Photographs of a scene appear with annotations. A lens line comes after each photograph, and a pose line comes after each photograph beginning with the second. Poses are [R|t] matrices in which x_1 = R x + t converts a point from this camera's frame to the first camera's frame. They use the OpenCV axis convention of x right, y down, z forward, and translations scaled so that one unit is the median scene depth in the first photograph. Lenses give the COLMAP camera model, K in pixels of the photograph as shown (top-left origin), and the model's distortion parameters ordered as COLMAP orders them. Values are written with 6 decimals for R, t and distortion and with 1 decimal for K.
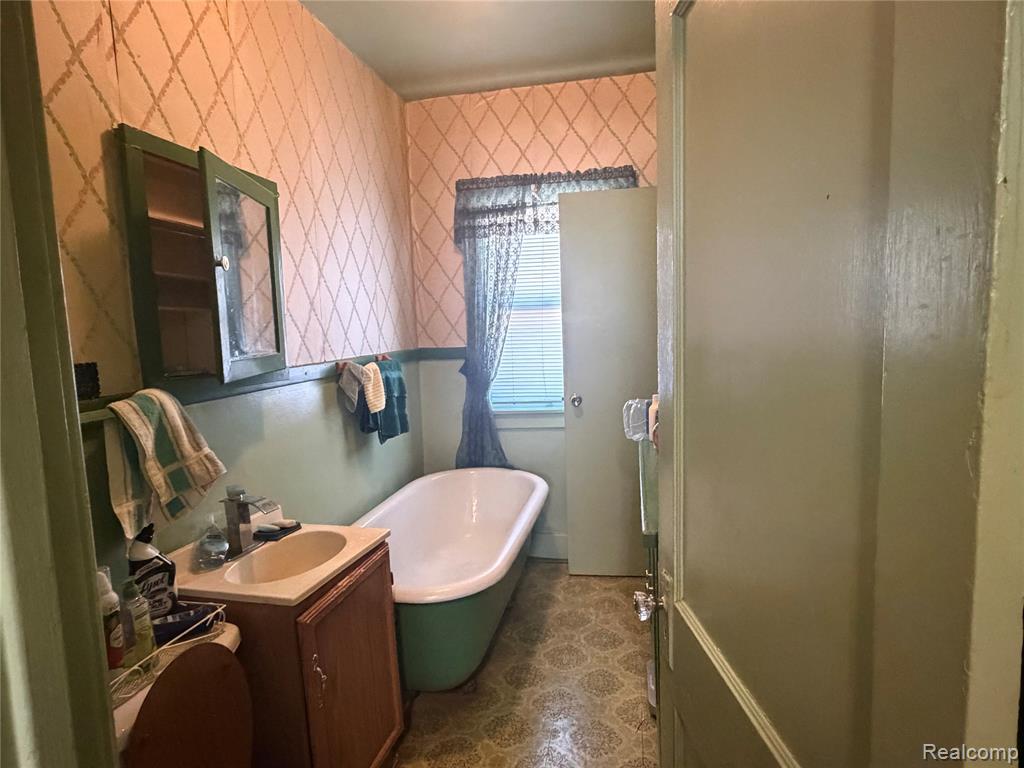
lens RADIAL K [[571.2, 0, 507.3], [0, 571.2, 379.9], [0, 0, 1]] dist [-0.003336, -0.000054]
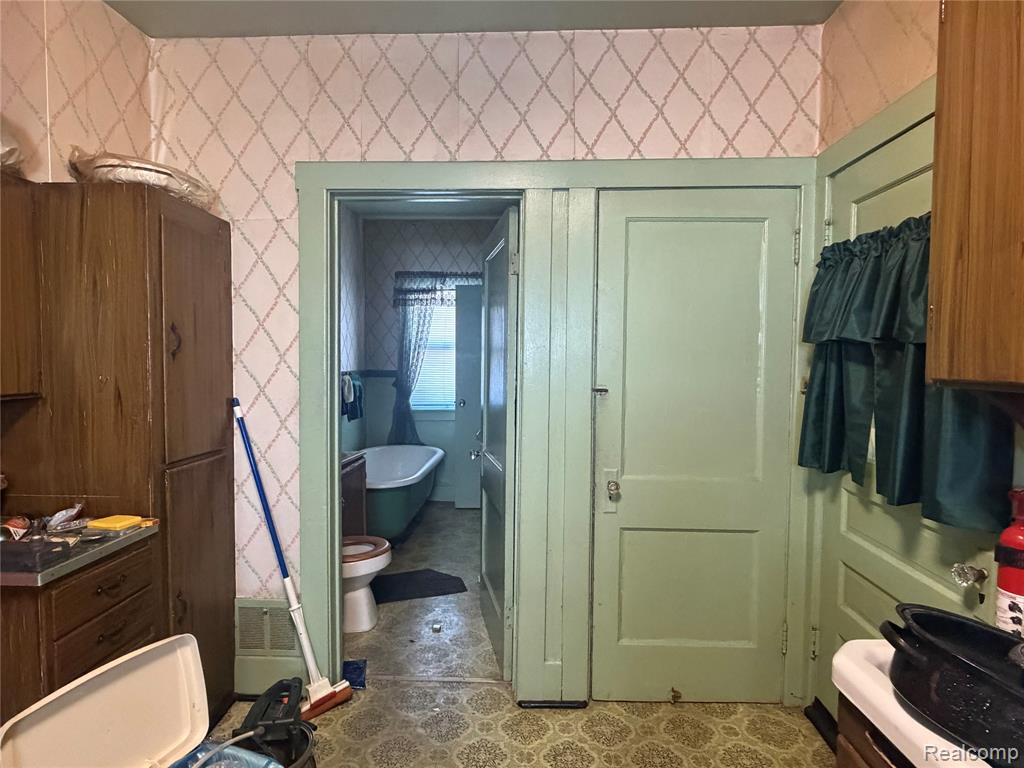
lens RADIAL K [[544.1, 0, 510.4], [0, 544.1, 380.3], [0, 0, 1]] dist [-0.006952, -0.000295]
pose [[0.983888, 0.035861, 0.175154, -0.026351], [-0.024068, 0.997327, -0.068996, 0.076177], [-0.177160, 0.063668, 0.982120, -0.635972]]
